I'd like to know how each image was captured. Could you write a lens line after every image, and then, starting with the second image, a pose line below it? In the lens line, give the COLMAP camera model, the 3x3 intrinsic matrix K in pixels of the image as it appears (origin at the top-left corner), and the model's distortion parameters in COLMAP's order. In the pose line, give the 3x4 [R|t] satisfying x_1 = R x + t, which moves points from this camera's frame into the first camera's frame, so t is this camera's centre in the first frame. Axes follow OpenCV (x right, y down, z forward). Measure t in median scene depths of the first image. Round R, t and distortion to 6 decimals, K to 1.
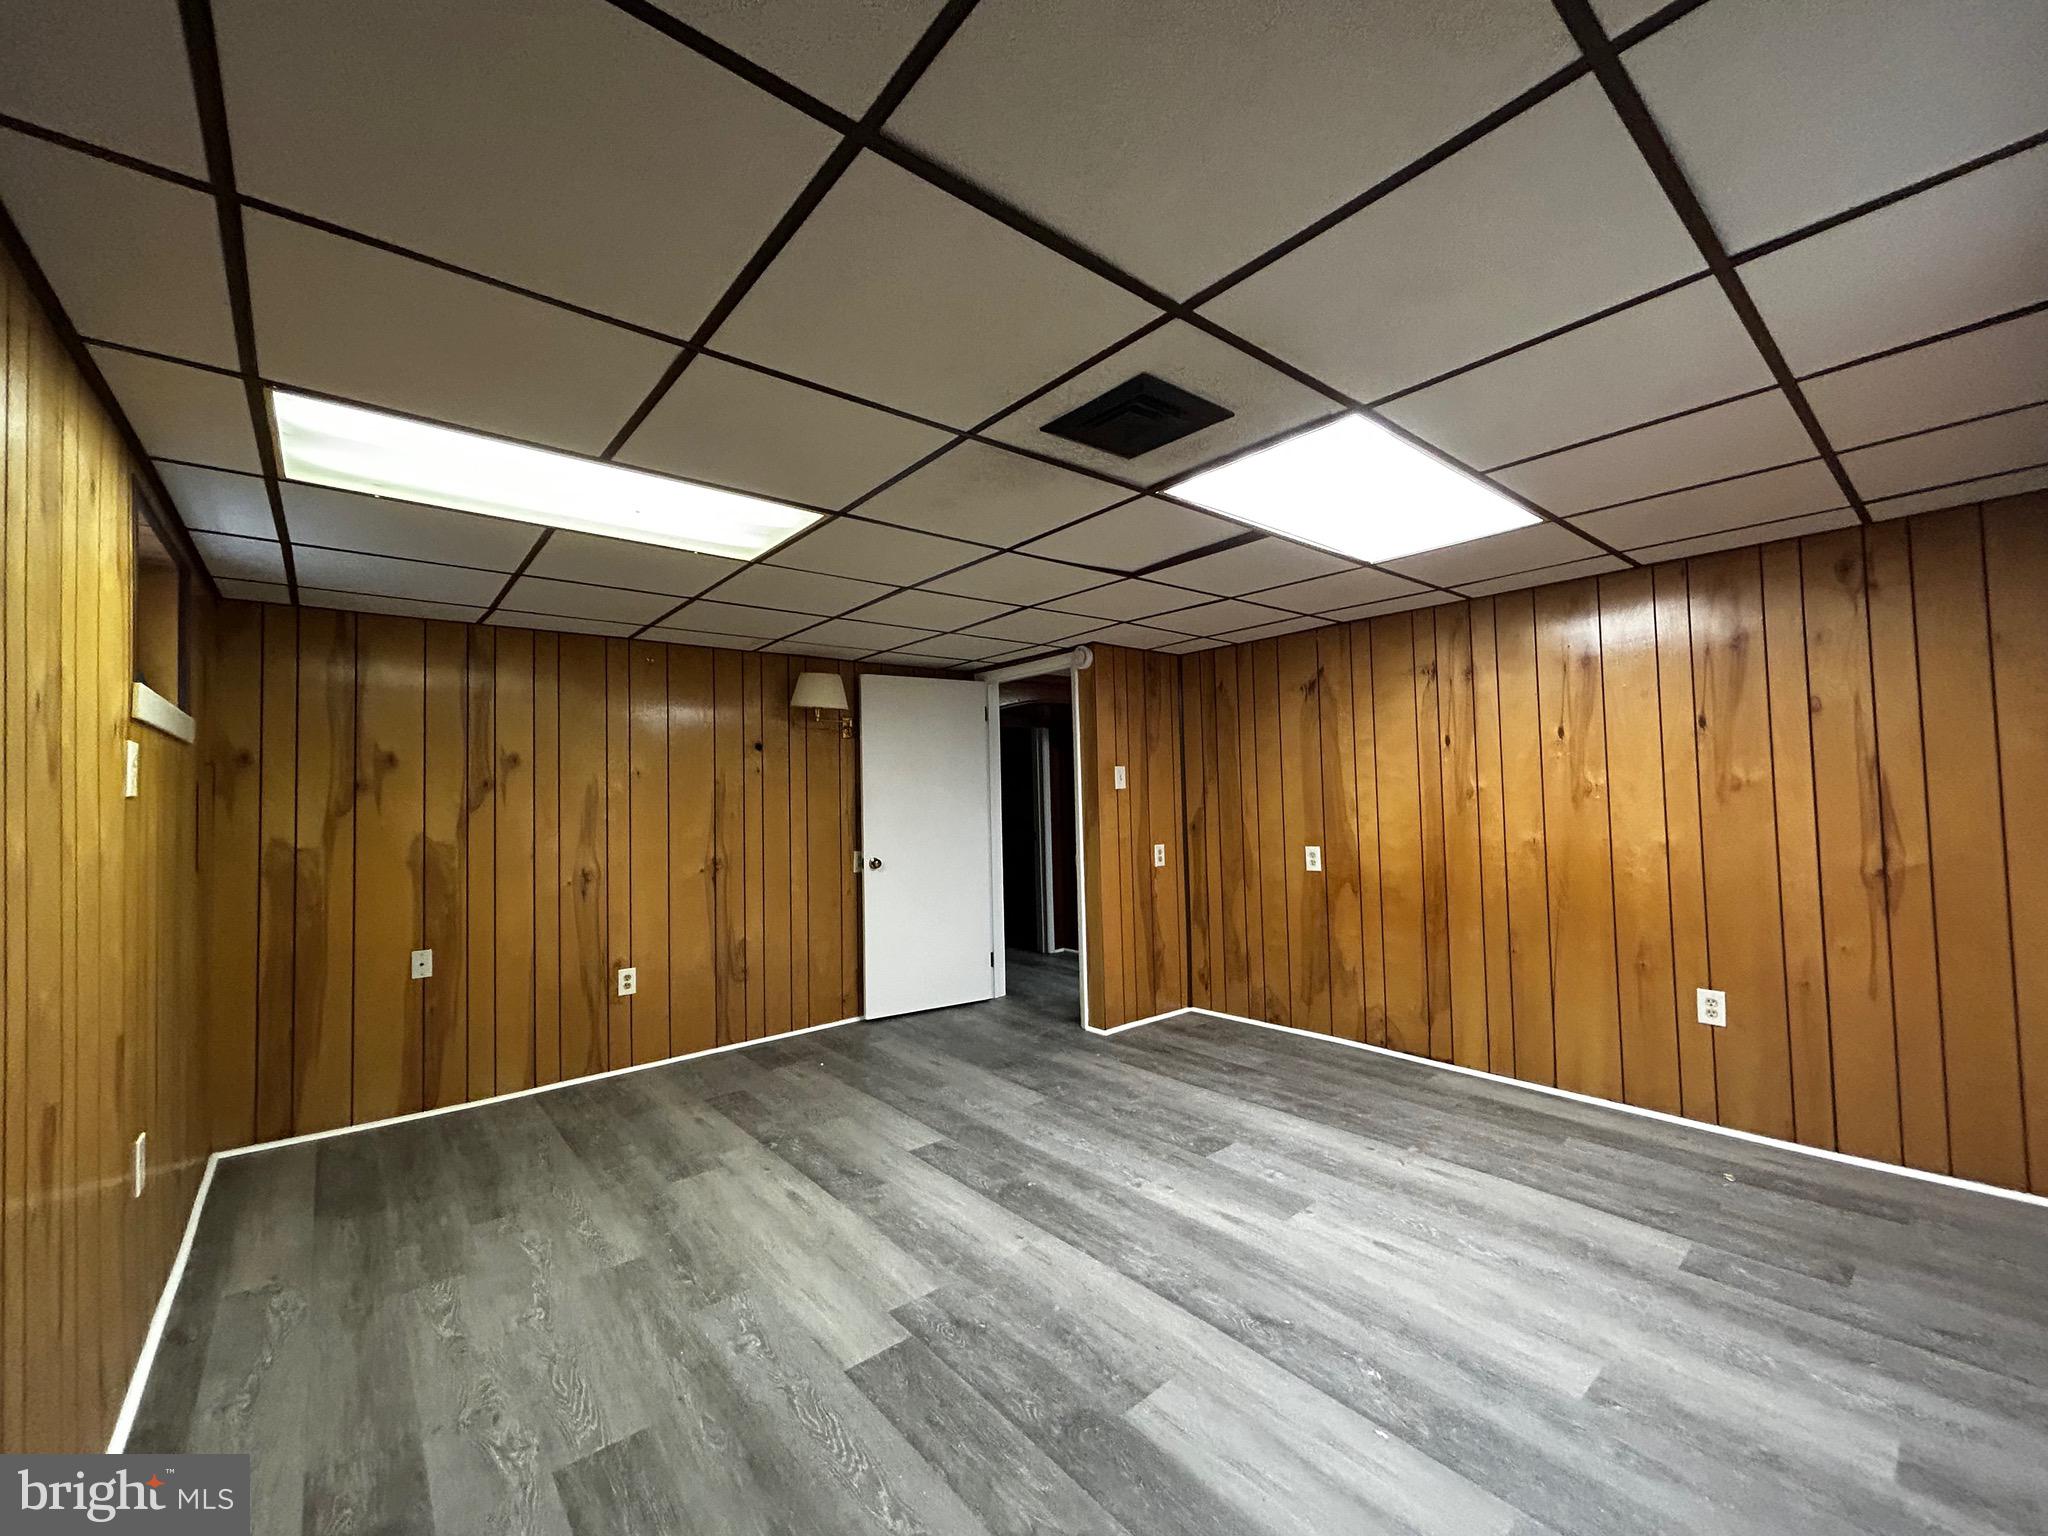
lens RADIAL K [[823.1, 0, 1017.9], [0, 823.1, 766.4], [0, 0, 1]] dist [-0.005986, 0.001326]
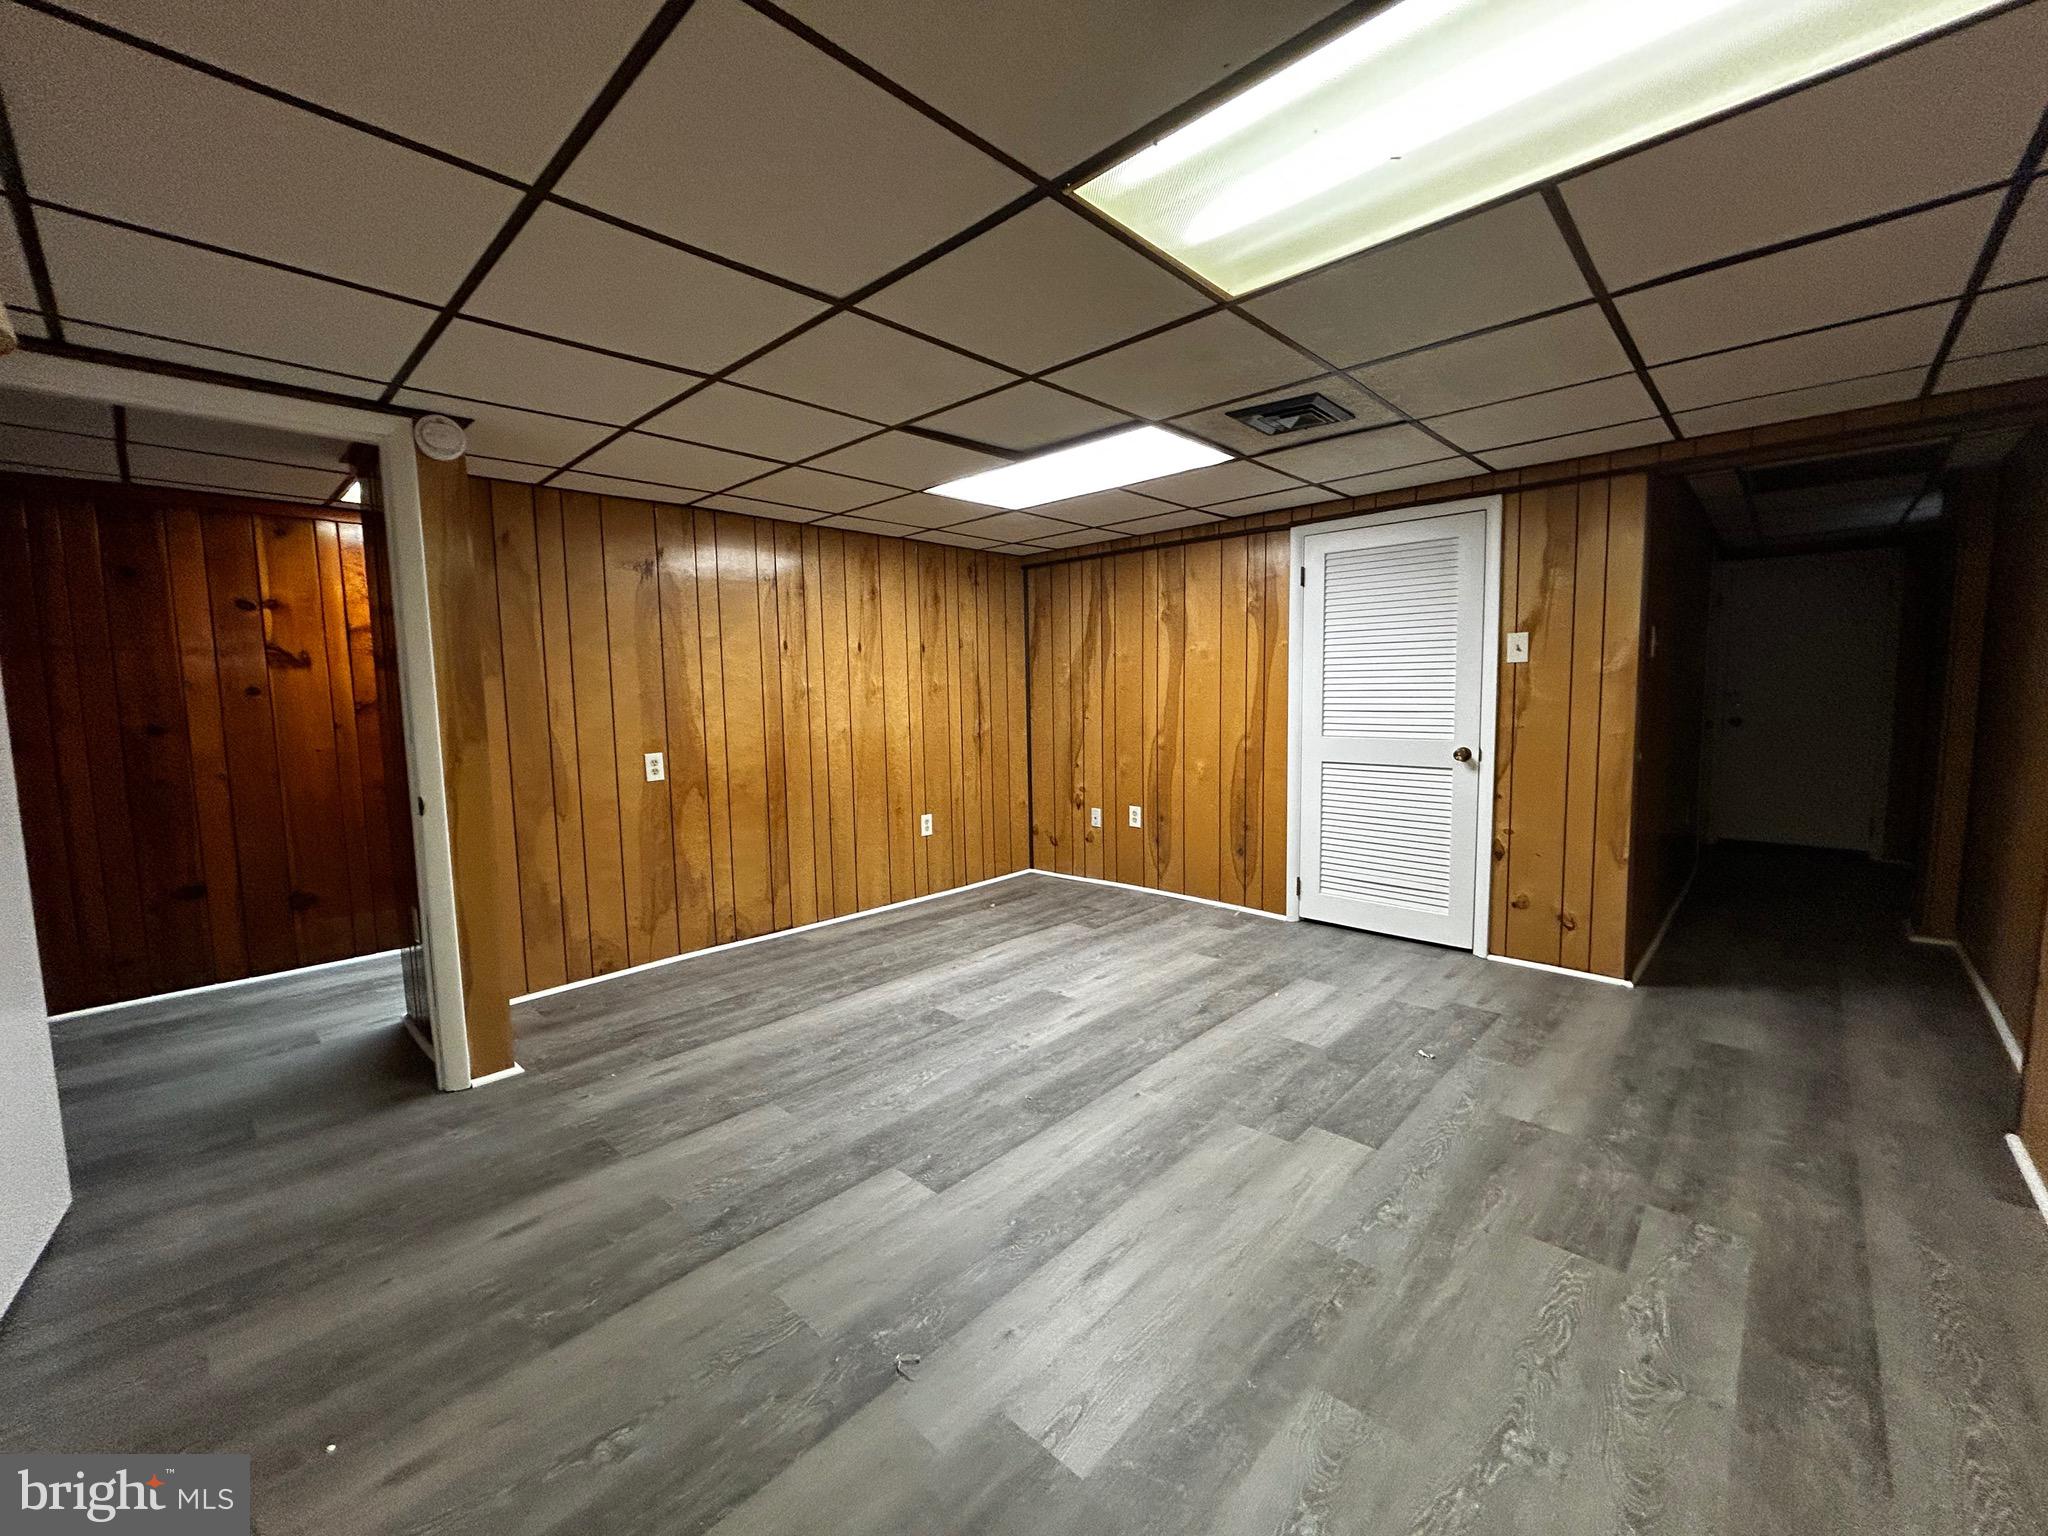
lens RADIAL K [[823.1, 0, 1017.3], [0, 823.1, 765.2], [0, 0, 1]] dist [-0.005986, 0.001326]
pose [[-0.113425, -0.065155, 0.991408, -0.887953], [-0.014172, 0.997852, 0.063957, 0.077001], [-0.993445, -0.006796, -0.114105, 1.135450]]
